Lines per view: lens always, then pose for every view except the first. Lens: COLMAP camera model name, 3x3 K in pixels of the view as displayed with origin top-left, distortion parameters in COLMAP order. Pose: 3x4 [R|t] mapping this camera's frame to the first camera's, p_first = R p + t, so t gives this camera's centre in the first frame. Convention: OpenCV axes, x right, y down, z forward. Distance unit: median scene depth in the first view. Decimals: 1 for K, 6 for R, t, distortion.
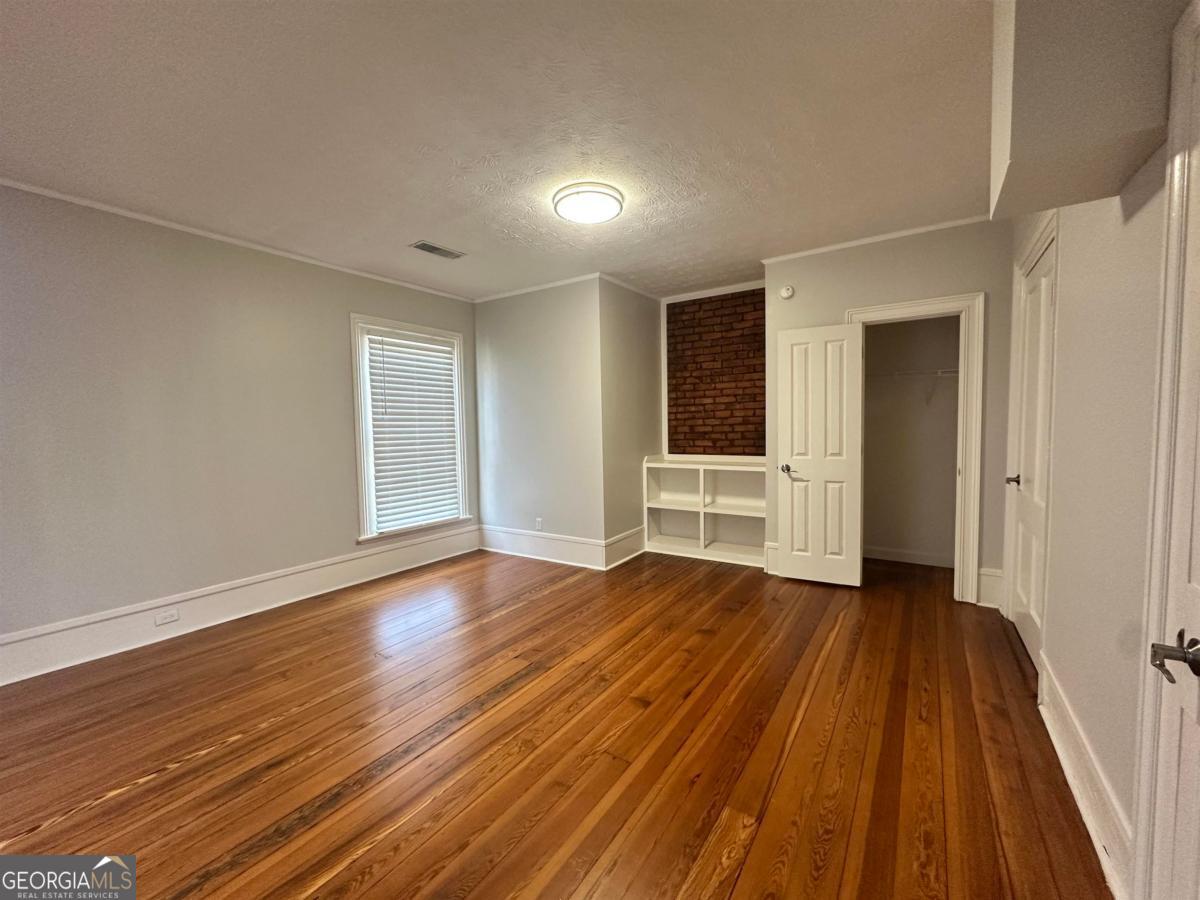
lens RADIAL K [[478.4, 0, 596.9], [0, 478.4, 450.1], [0, 0, 1]] dist [0.000275, 0.000055]
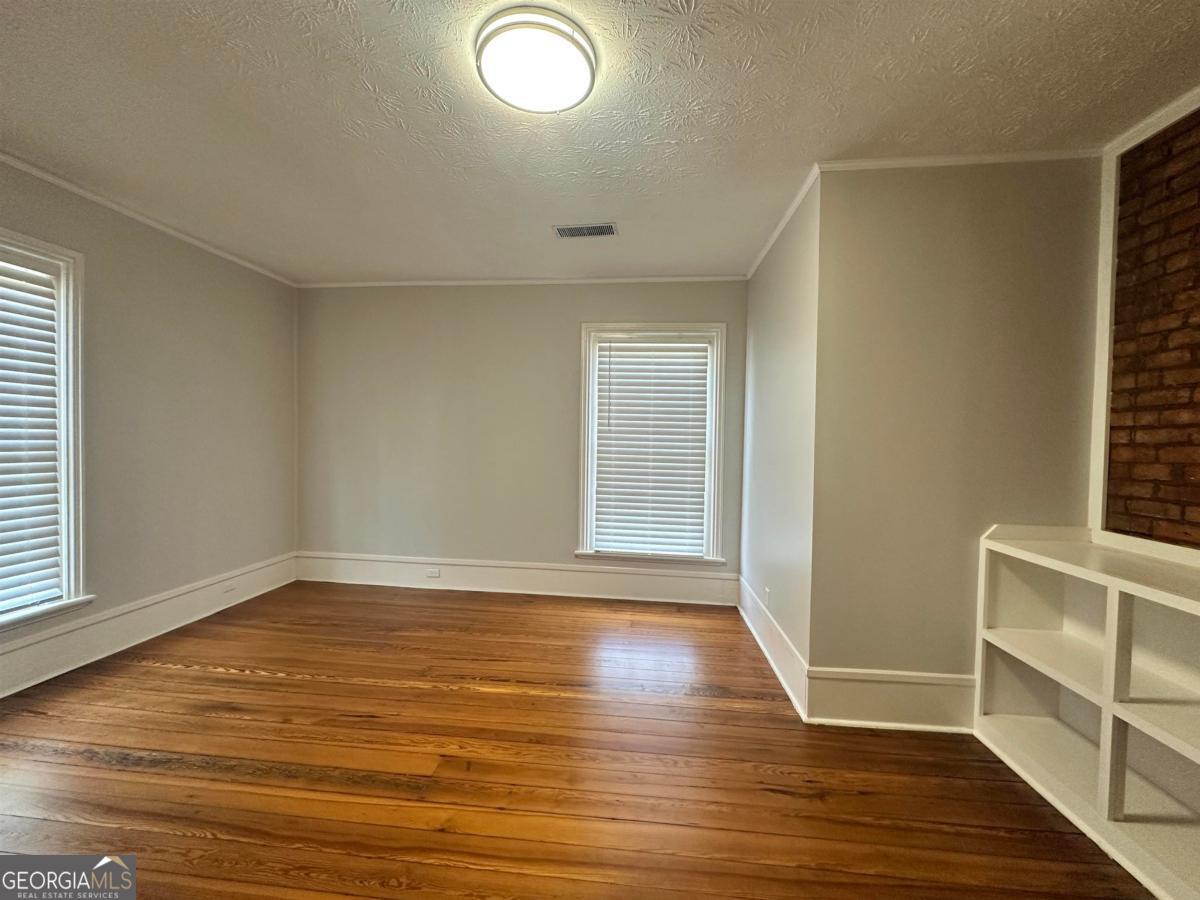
lens RADIAL K [[478.4, 0, 596.9], [0, 478.4, 450.1], [0, 0, 1]] dist [0.000275, 0.000055]
pose [[0.478626, 0.050686, -0.876555, 0.333450], [-0.075989, 0.996978, 0.016158, -0.037449], [0.874724, 0.058875, 0.481031, 0.490235]]
